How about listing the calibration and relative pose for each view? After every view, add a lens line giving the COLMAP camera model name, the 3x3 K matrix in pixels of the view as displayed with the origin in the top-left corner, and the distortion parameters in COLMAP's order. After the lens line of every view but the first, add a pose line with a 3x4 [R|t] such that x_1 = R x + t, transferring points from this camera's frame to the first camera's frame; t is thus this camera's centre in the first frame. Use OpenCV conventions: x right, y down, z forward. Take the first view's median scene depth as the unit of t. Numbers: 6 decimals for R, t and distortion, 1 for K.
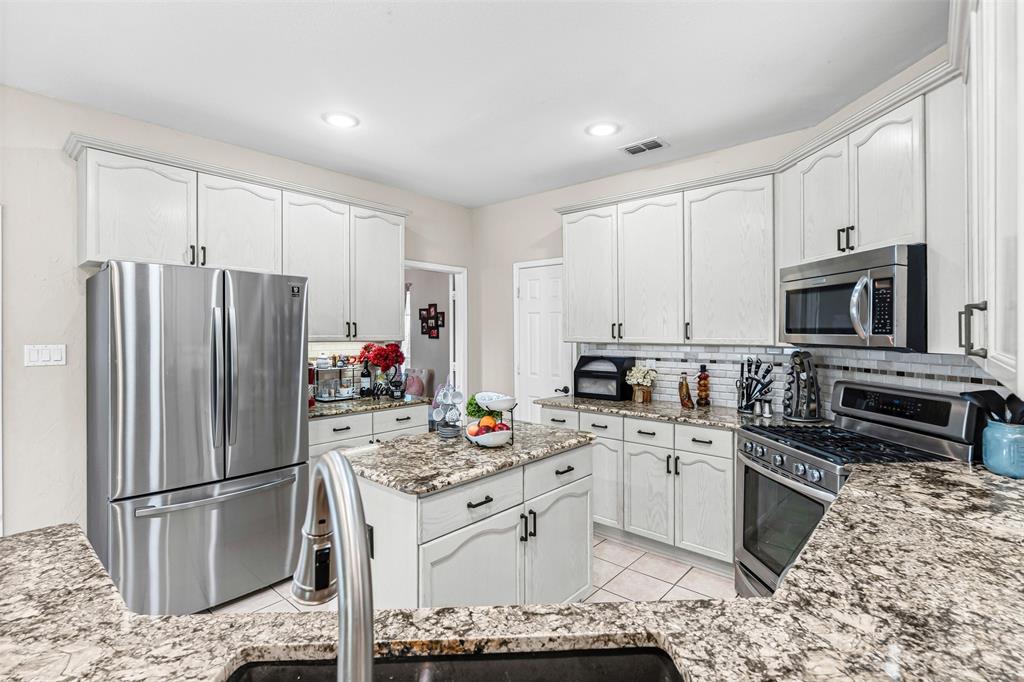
lens RADIAL K [[481.2, 0, 517.0], [0, 481.2, 330.5], [0, 0, 1]] dist [-0.005779, 0.001552]
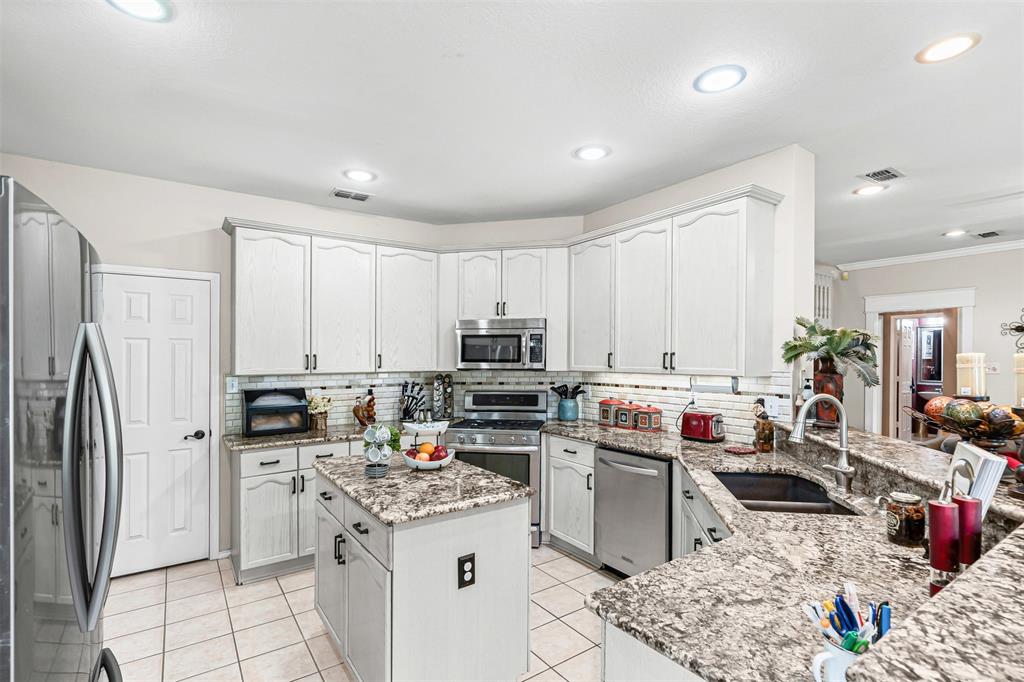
lens RADIAL K [[481.2, 0, 516.2], [0, 481.2, 359.3], [0, 0, 1]] dist [-0.005779, 0.001552]
pose [[0.231916, -0.007118, 0.972710, -0.756568], [0.002078, 0.999975, 0.006823, -0.011807], [-0.972734, 0.000439, 0.231925, 0.391279]]
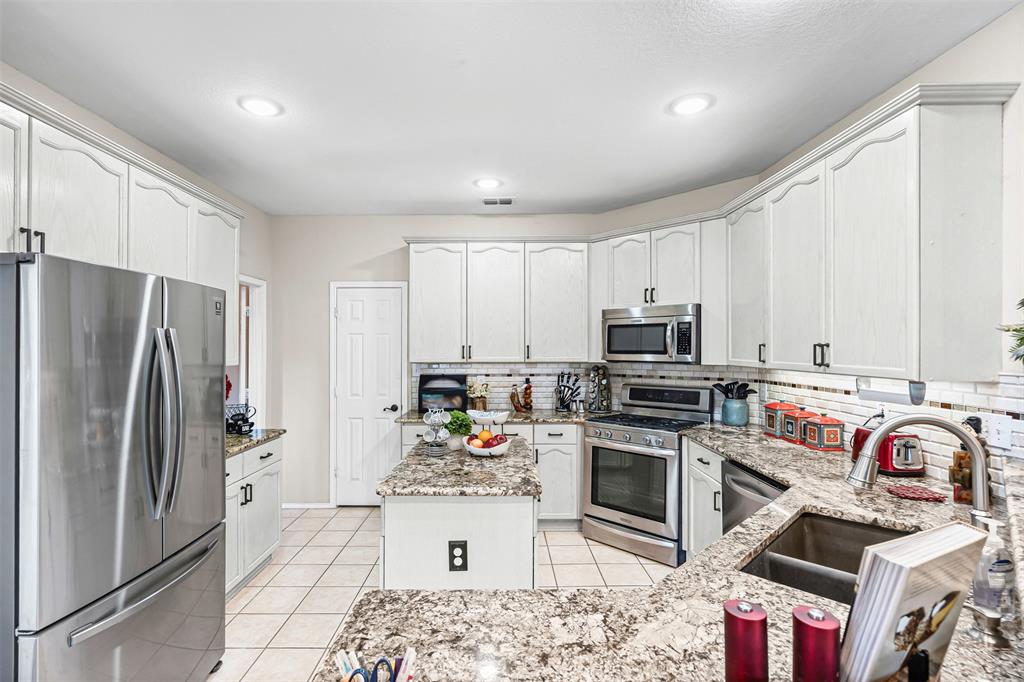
lens RADIAL K [[481.2, 0, 500.0], [0, 481.2, 343.8], [0, 0, 1]] dist [-0.005779, 0.001552]
pose [[0.753627, 0.001676, 0.657300, -0.556155], [0.001583, 0.999989, -0.004364, -0.015644], [-0.657300, 0.004329, 0.753617, 0.082402]]
